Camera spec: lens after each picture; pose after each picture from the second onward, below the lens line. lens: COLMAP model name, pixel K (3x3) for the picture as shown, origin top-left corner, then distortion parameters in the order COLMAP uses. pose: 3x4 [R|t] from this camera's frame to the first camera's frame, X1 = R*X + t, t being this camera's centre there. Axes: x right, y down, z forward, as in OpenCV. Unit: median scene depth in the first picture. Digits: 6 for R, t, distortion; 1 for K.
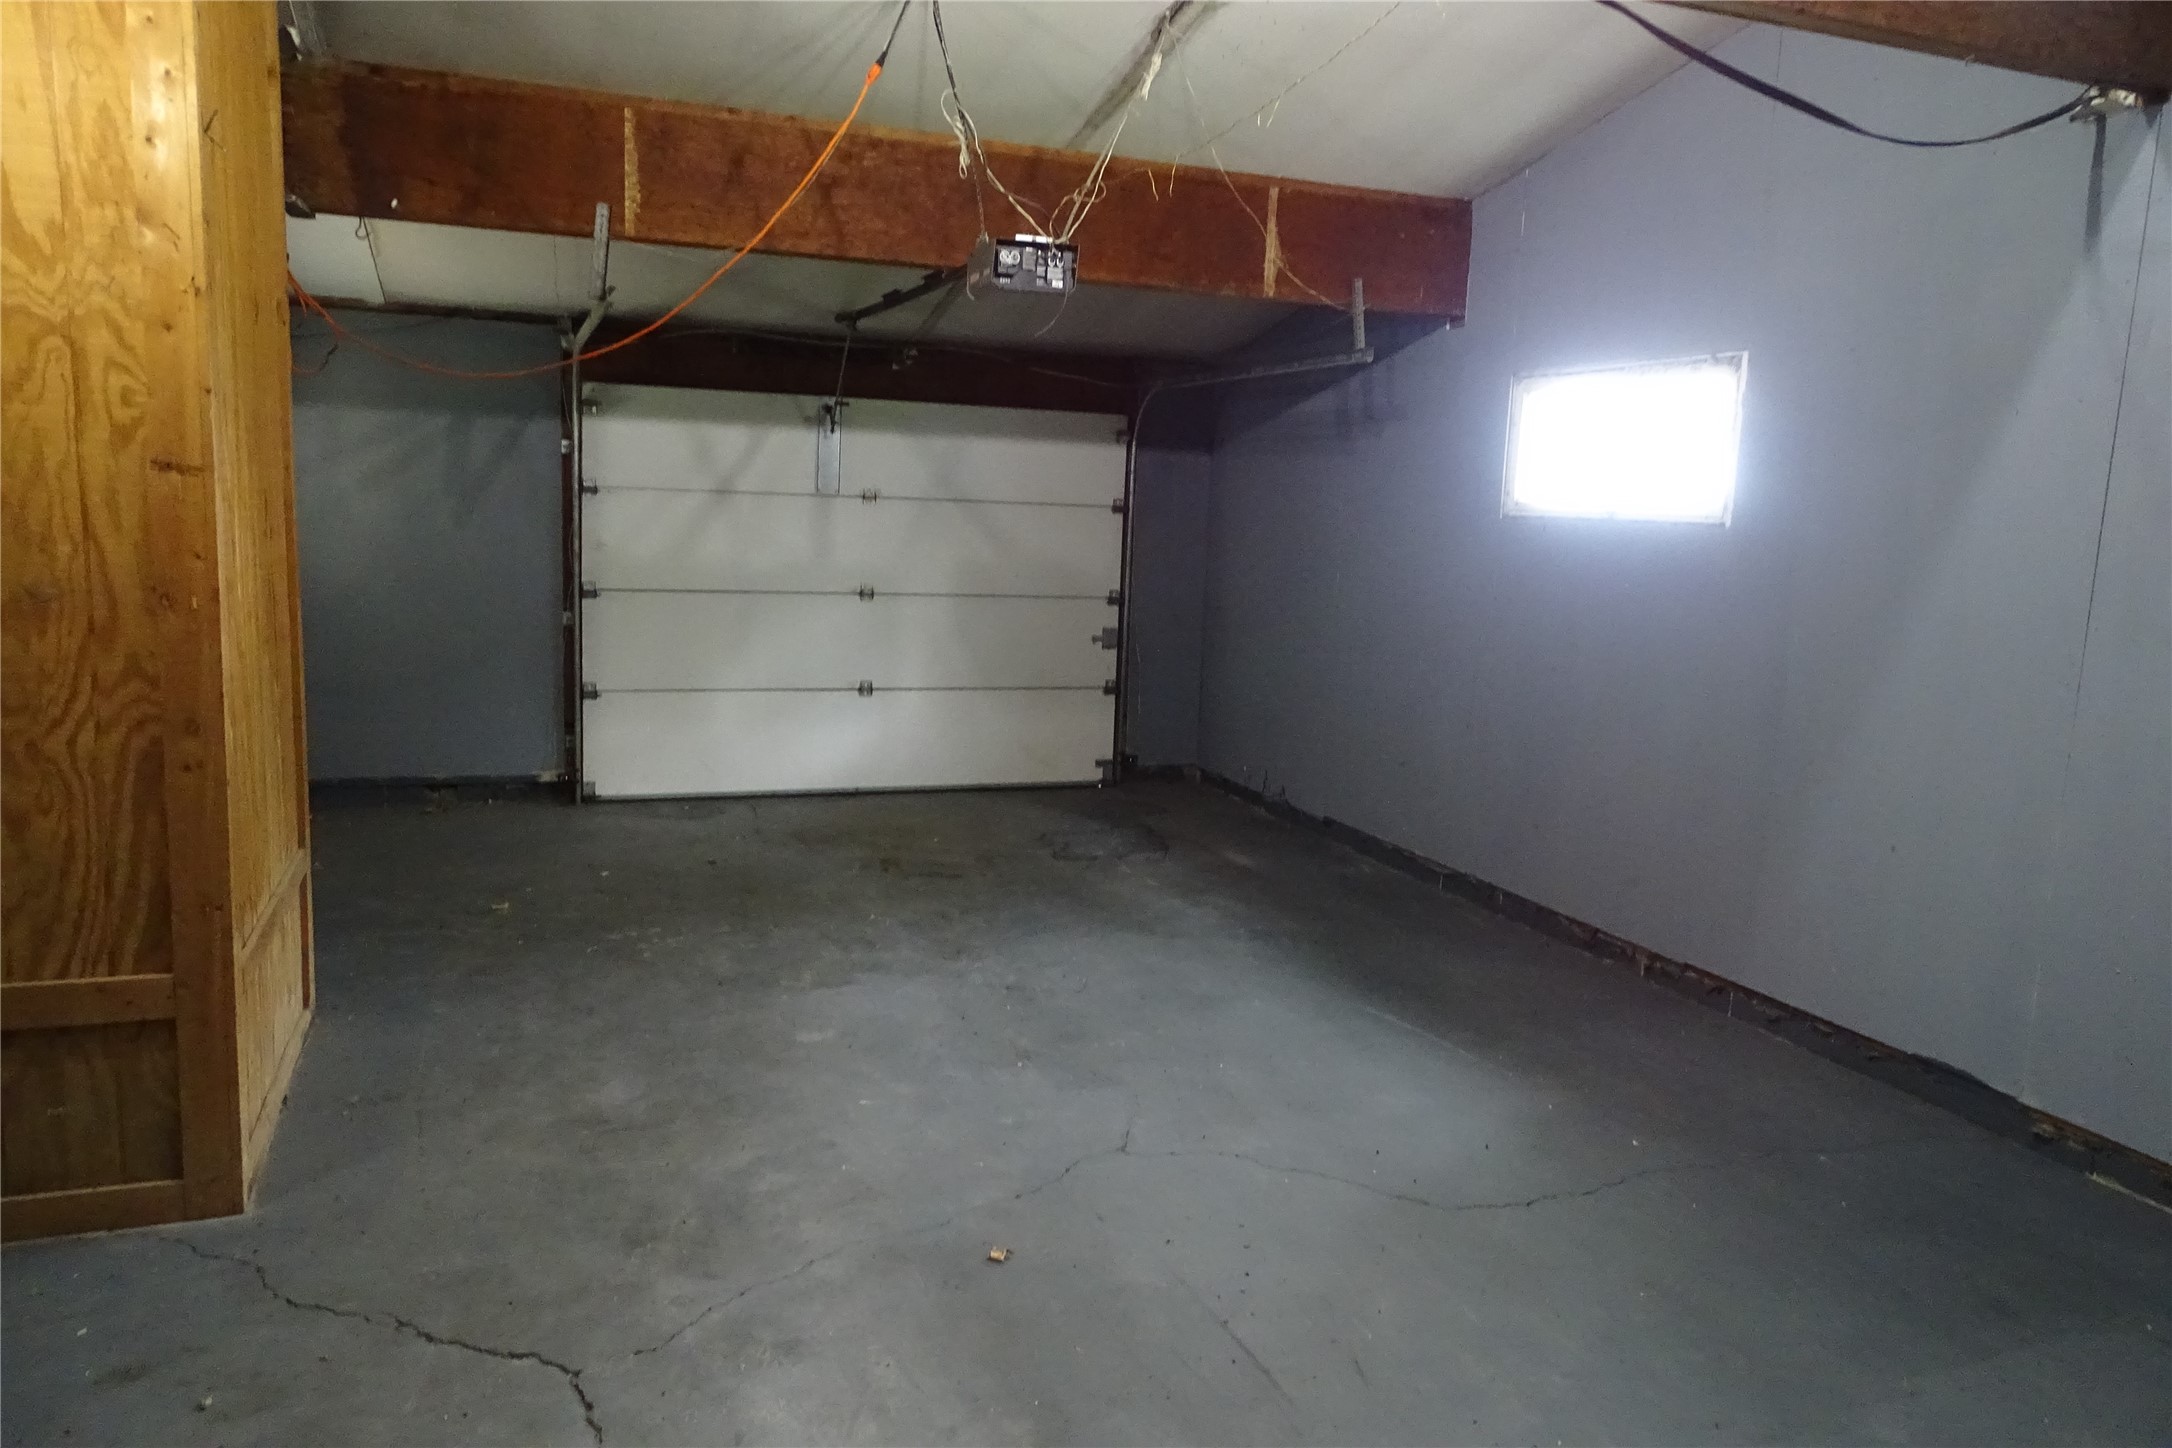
lens RADIAL K [[1535.5, 0, 1084.7], [0, 1535.5, 727.0], [0, 0, 1]] dist [-0.003087, 0.005739]
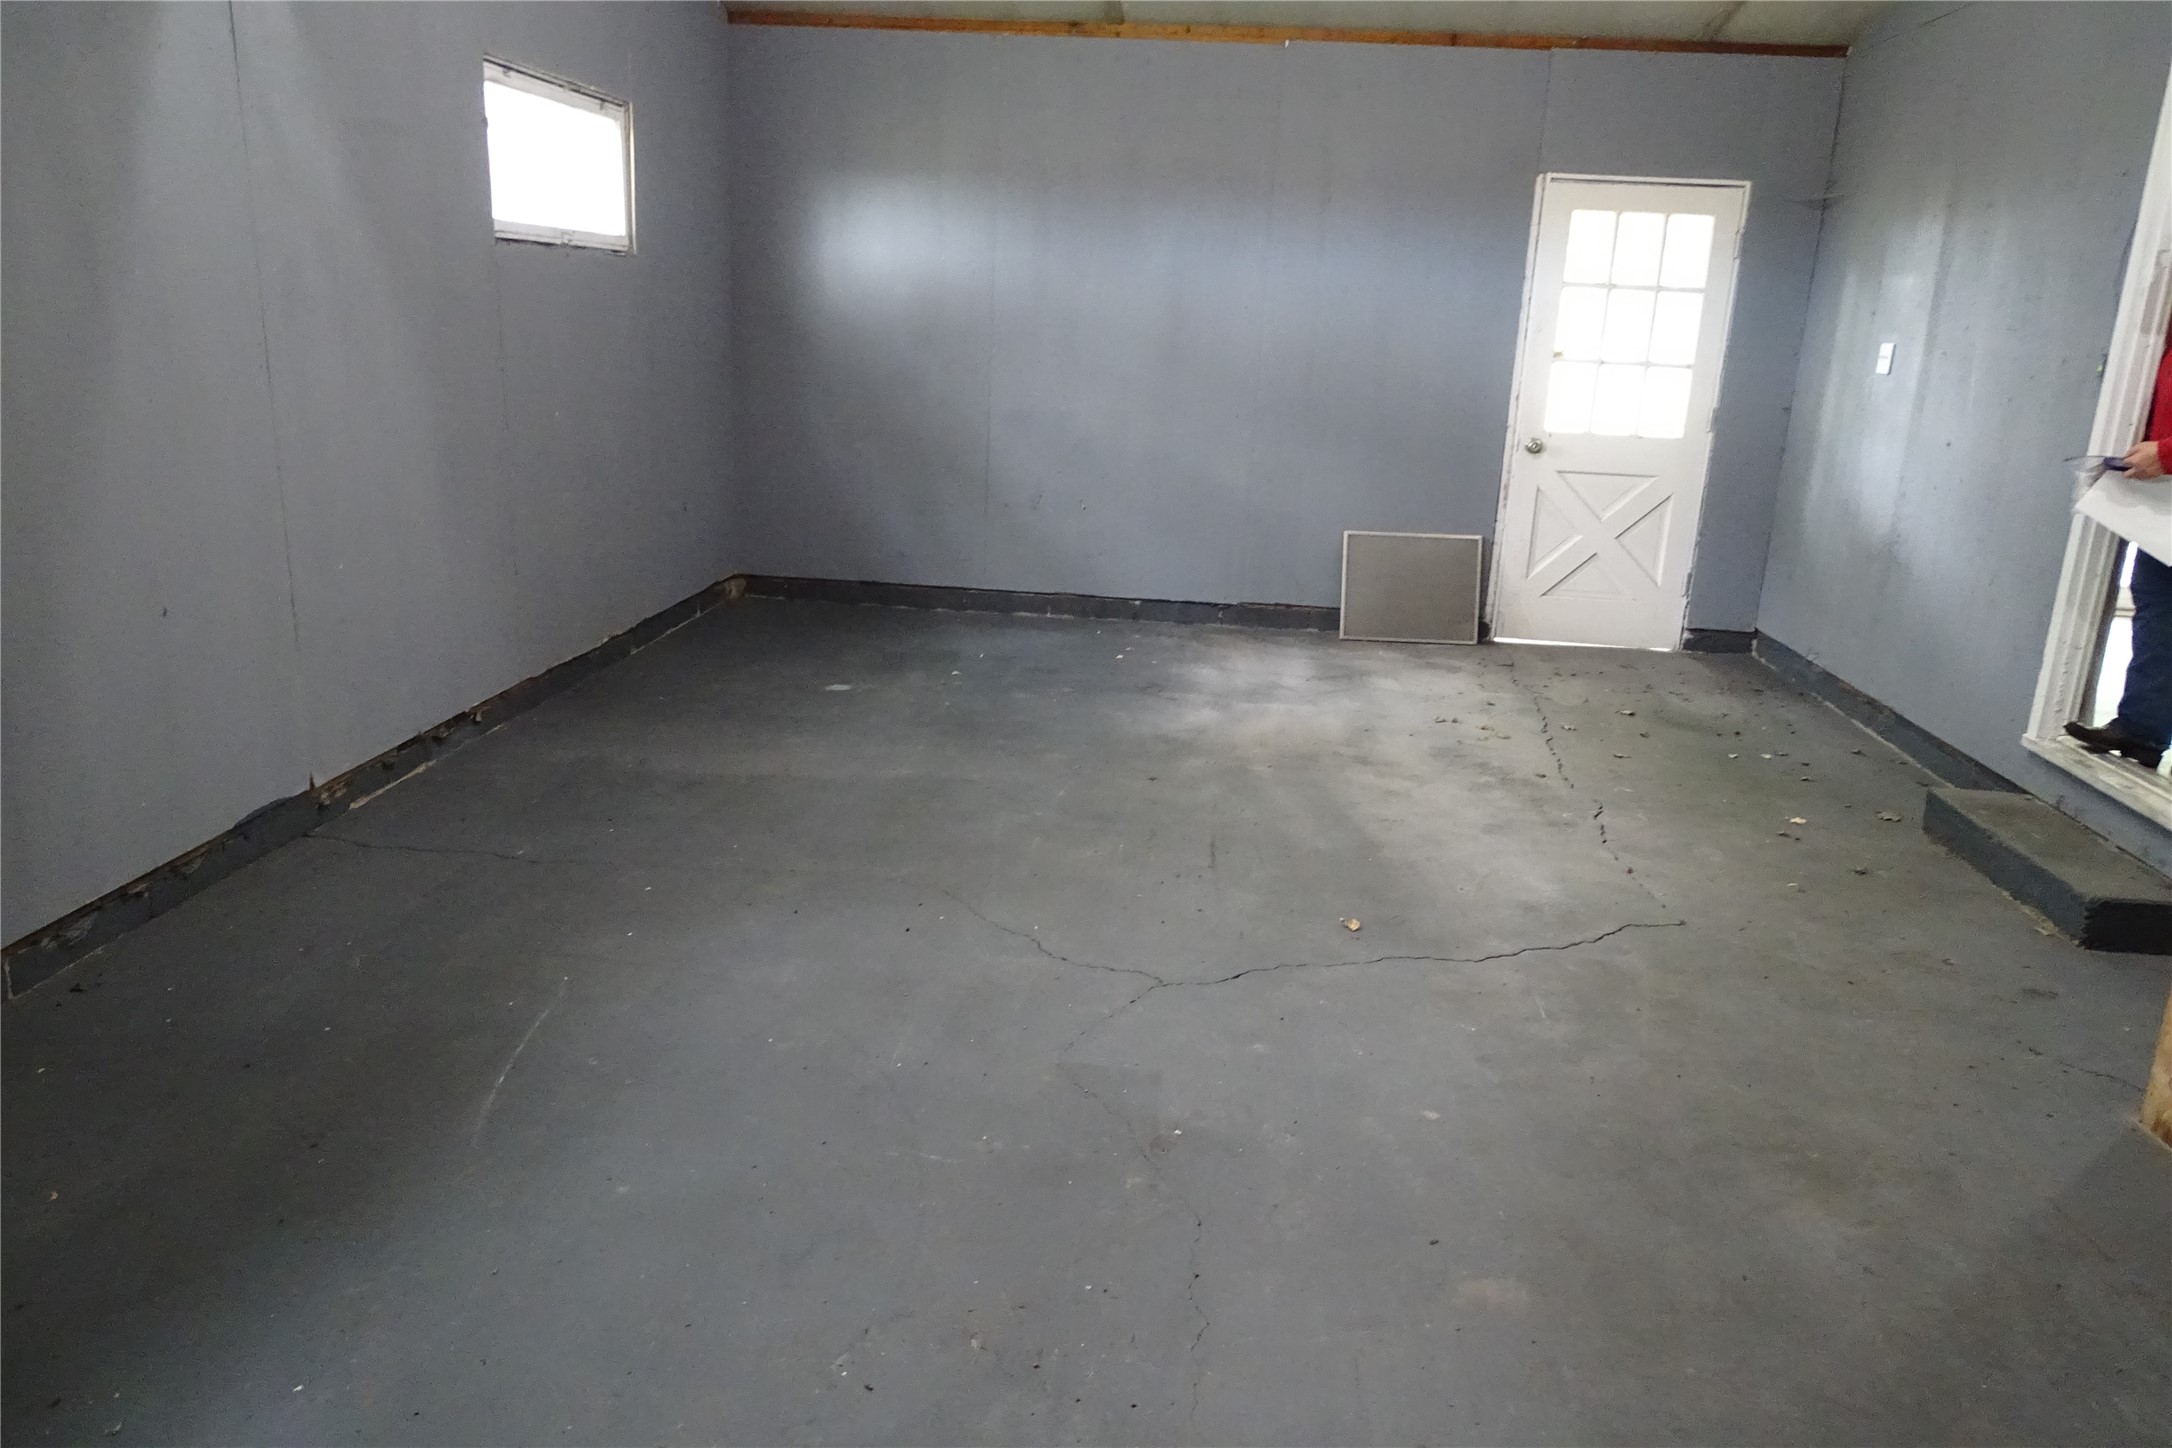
lens RADIAL K [[1535.5, 0, 1084.7], [0, 1535.5, 723.4], [0, 0, 1]] dist [-0.003087, 0.005739]
pose [[-0.896289, -0.188202, 0.401555, -0.271055], [-0.012337, 0.915714, 0.401642, -0.228129], [-0.443299, 0.355033, -0.823066, 1.718431]]
